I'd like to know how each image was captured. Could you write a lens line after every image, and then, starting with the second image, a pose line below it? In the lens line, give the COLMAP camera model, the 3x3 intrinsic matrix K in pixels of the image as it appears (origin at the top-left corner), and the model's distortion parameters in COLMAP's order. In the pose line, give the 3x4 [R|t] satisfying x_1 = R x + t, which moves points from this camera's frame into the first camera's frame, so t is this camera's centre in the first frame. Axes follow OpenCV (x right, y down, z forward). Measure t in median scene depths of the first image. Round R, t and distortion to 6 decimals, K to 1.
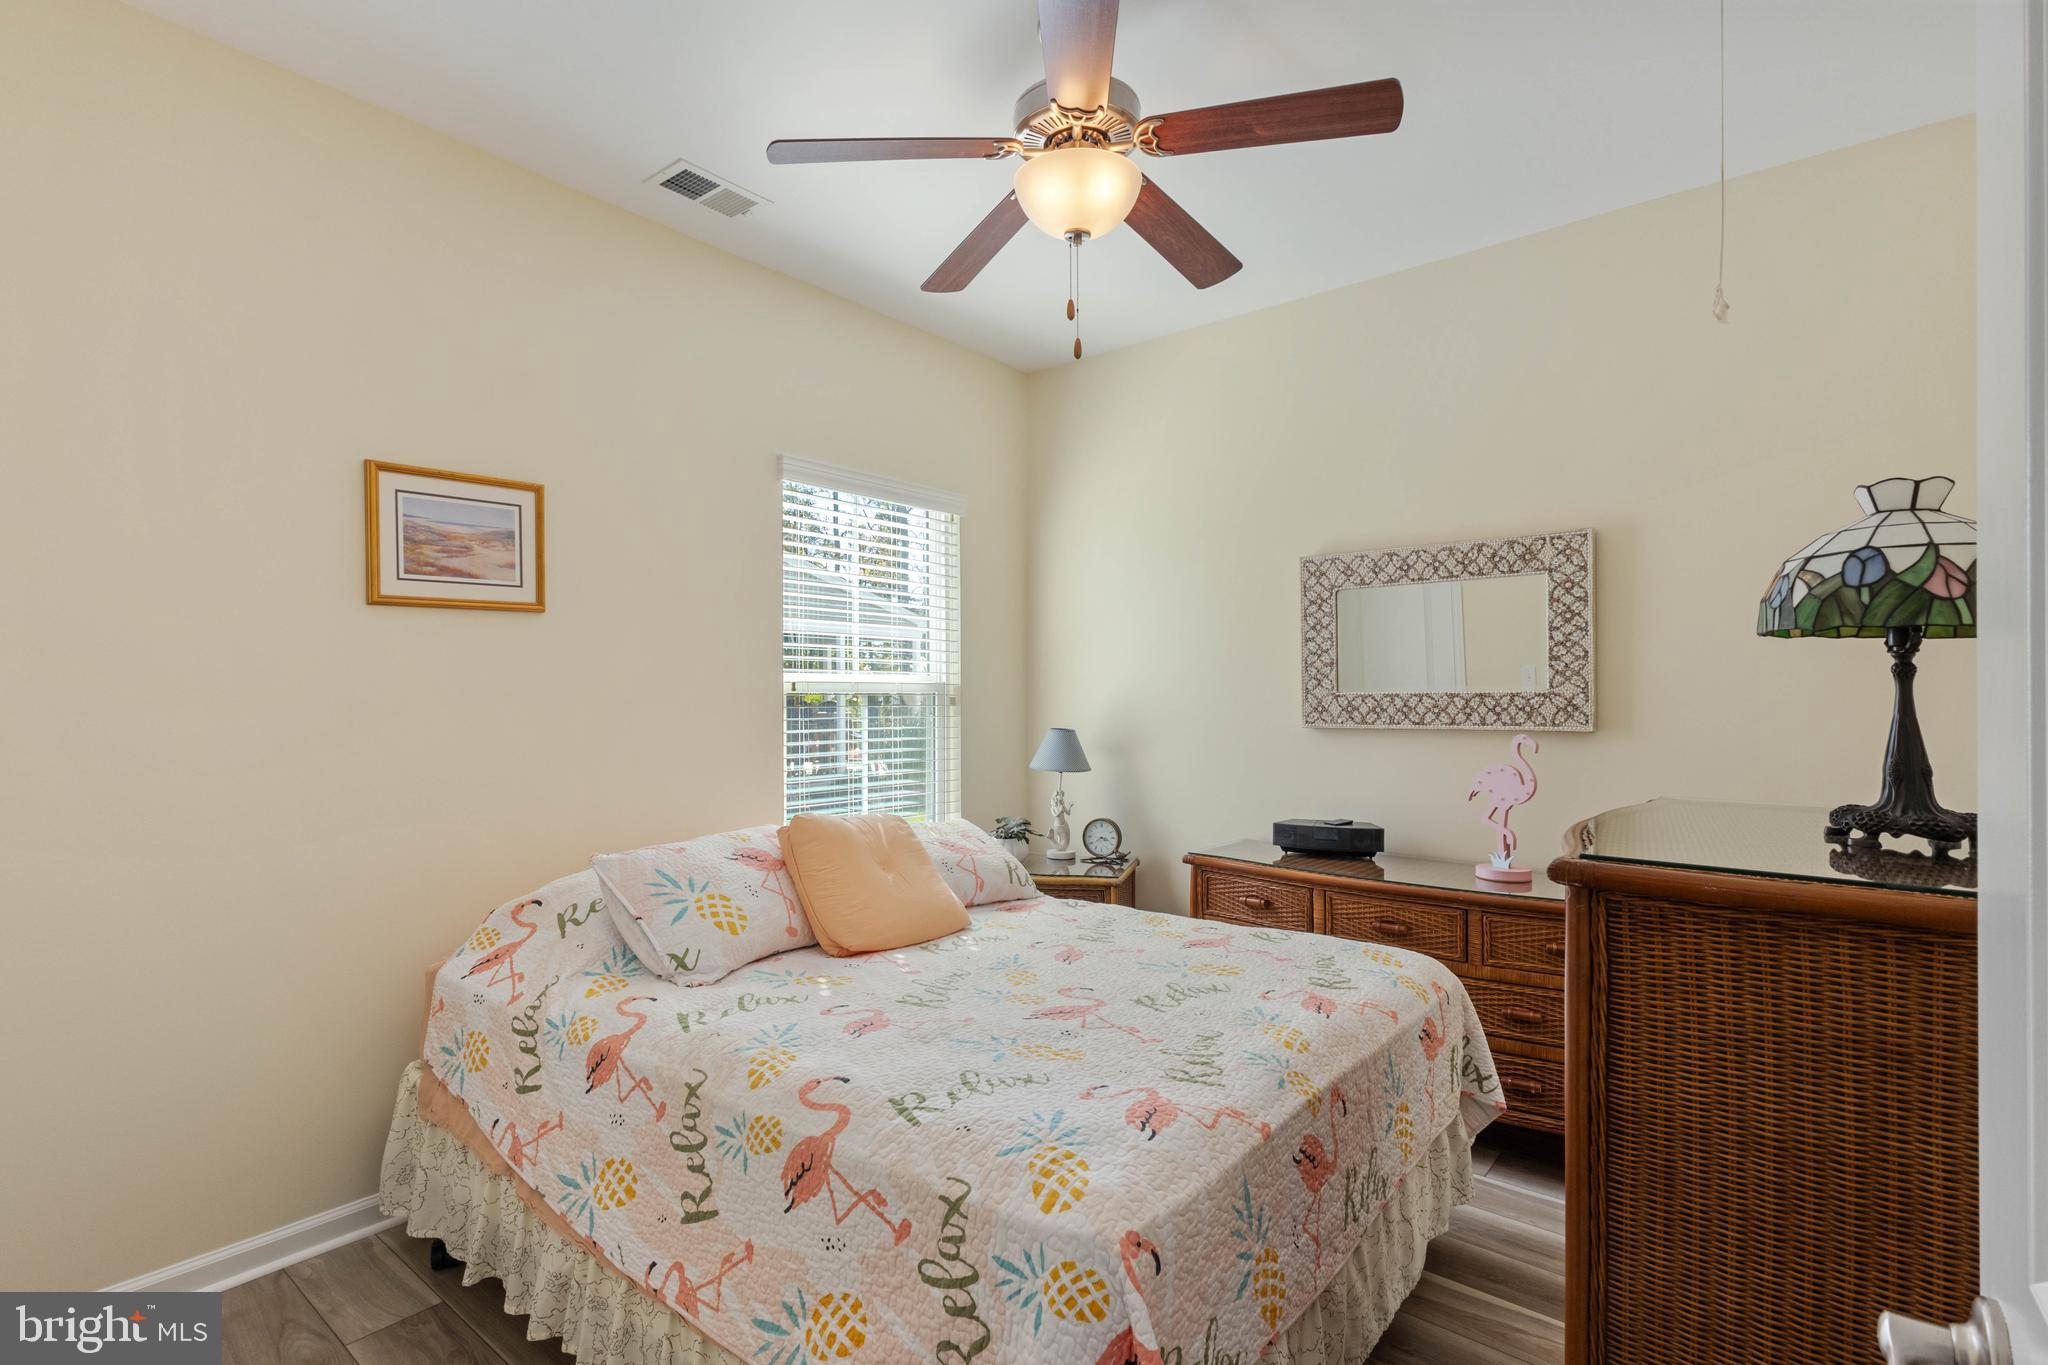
lens RADIAL K [[956.8, 0, 1020.7], [0, 956.8, 687.5], [0, 0, 1]] dist [0.001884, 0.000410]
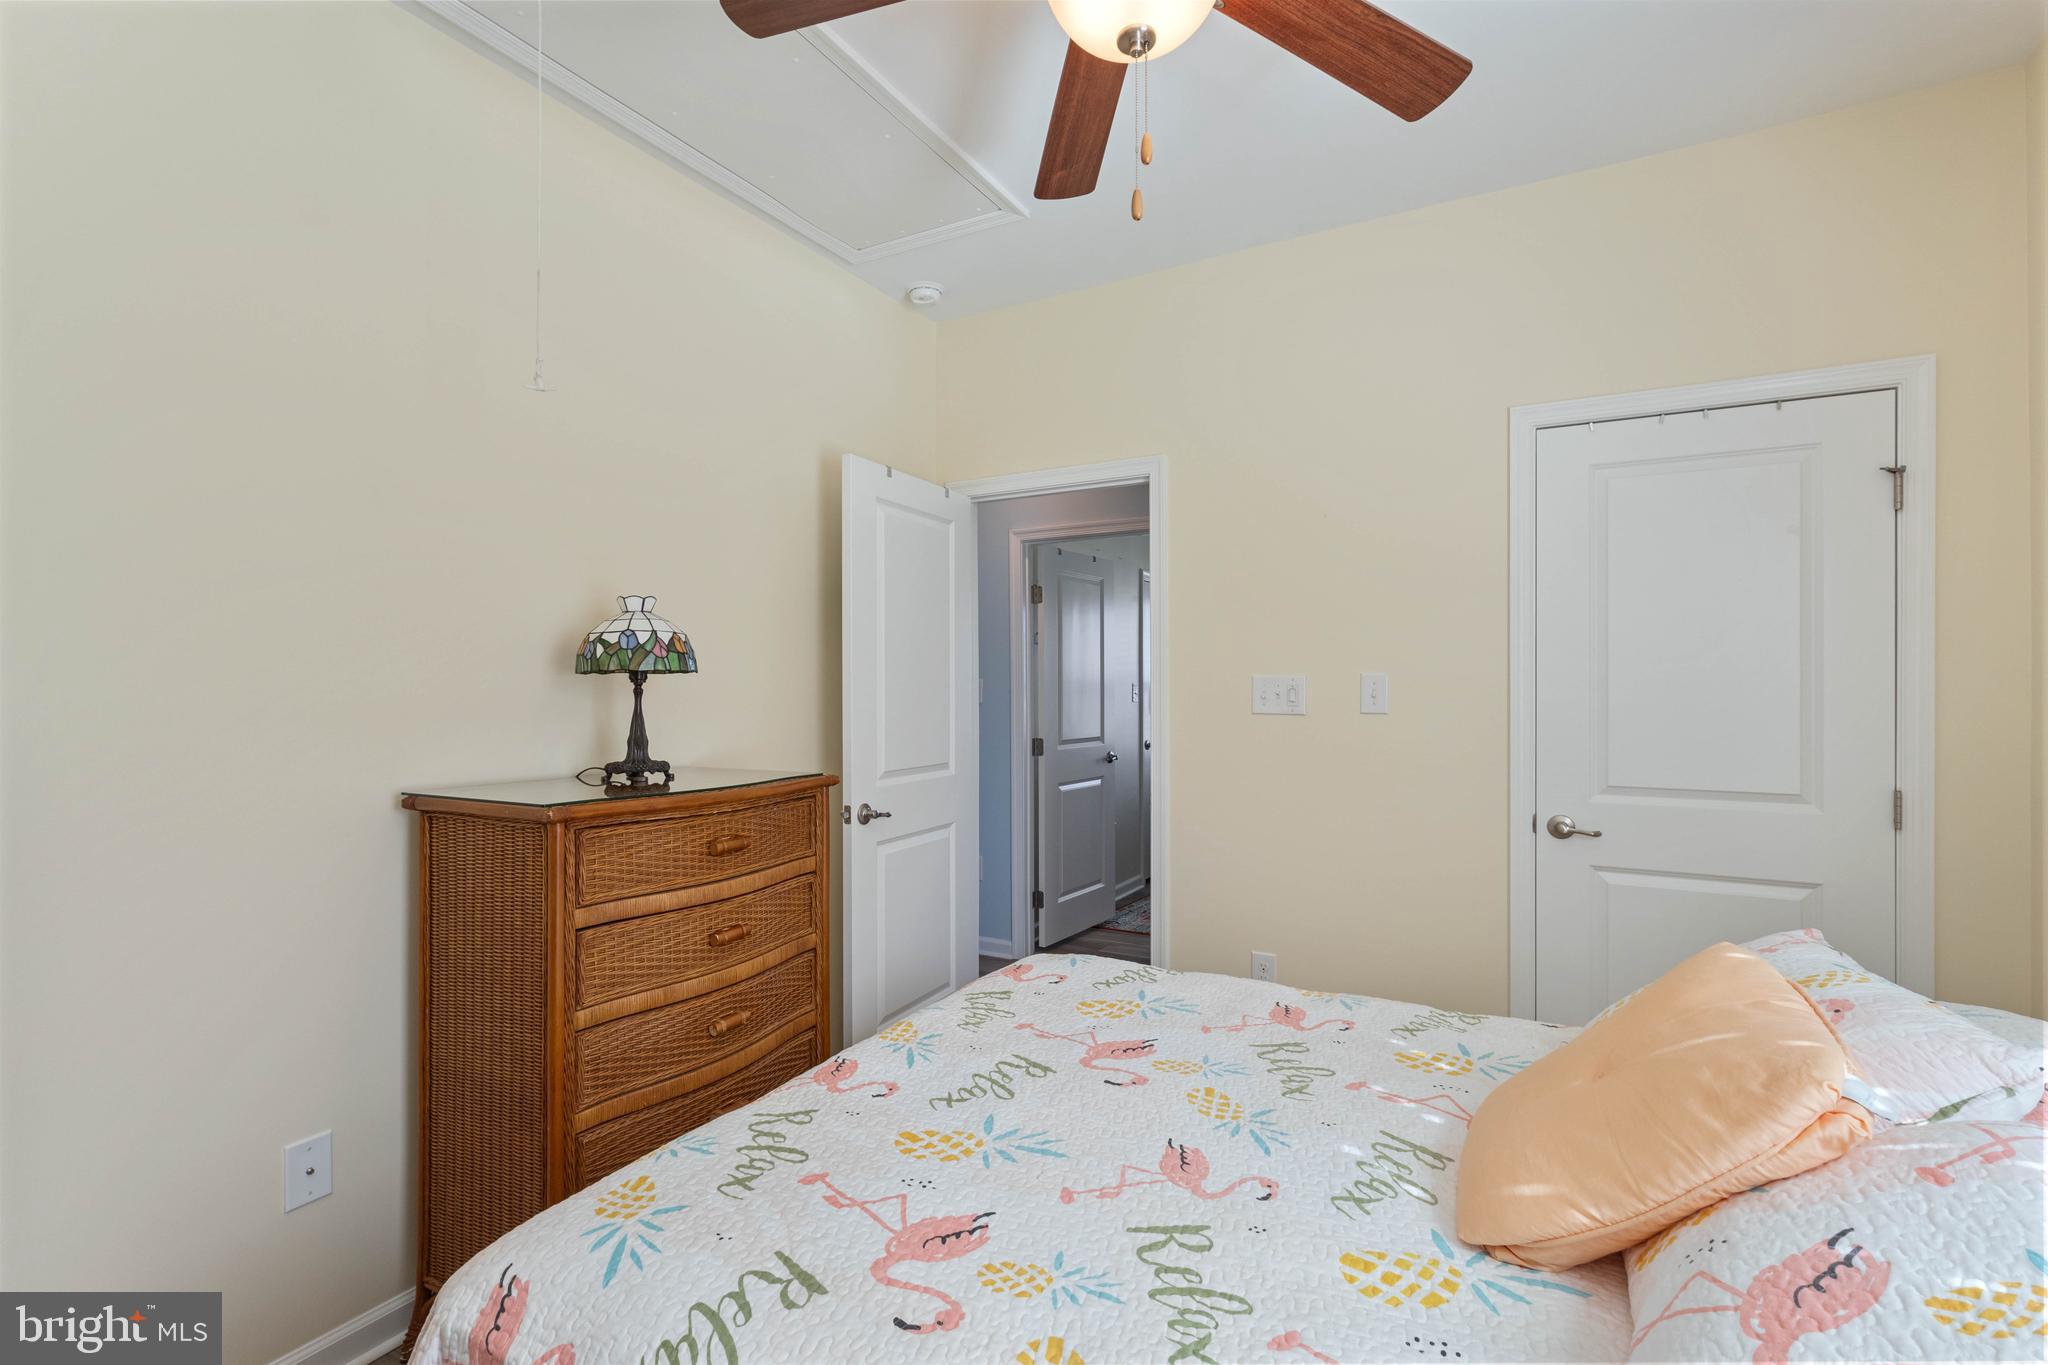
lens RADIAL K [[956.8, 0, 1020.7], [0, 956.8, 687.5], [0, 0, 1]] dist [0.001884, 0.000410]
pose [[-0.983229, 0.006401, -0.182264, 0.190483], [0.007655, 0.999952, -0.006178, -0.002912], [0.182216, -0.007470, -0.983230, 1.178055]]
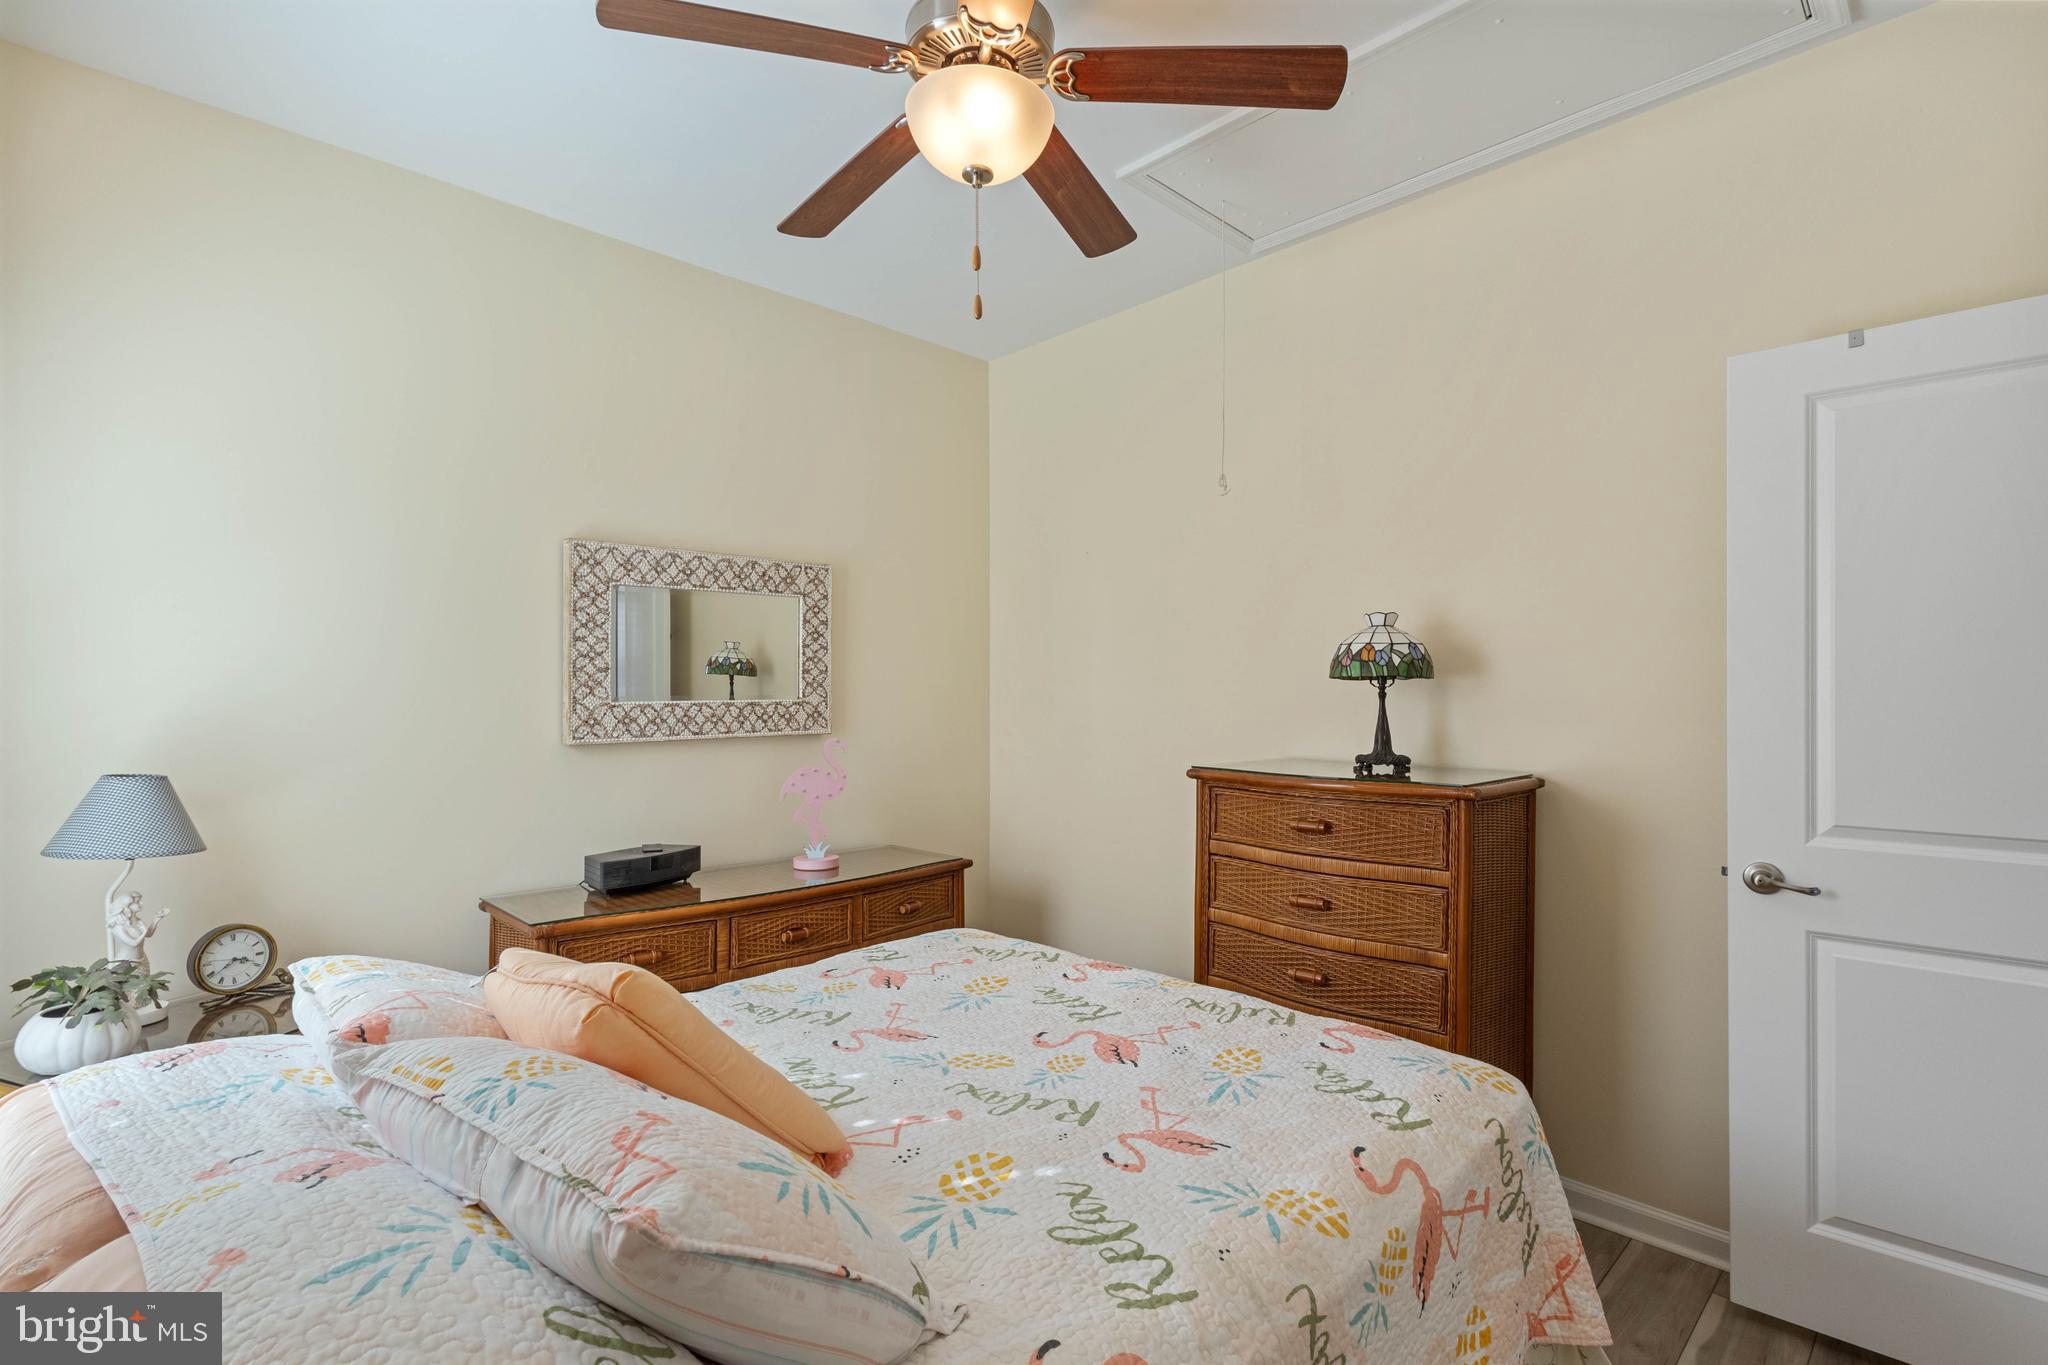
lens RADIAL K [[963.6, 0, 1004.6], [0, 963.6, 684.9], [0, 0, 1]] dist [0.022288, 0.000167]
pose [[0.122647, 0.010204, 0.992398, -0.568531], [-0.005697, 0.999938, -0.009578, -0.004854], [-0.992434, -0.004479, 0.122698, 0.618827]]
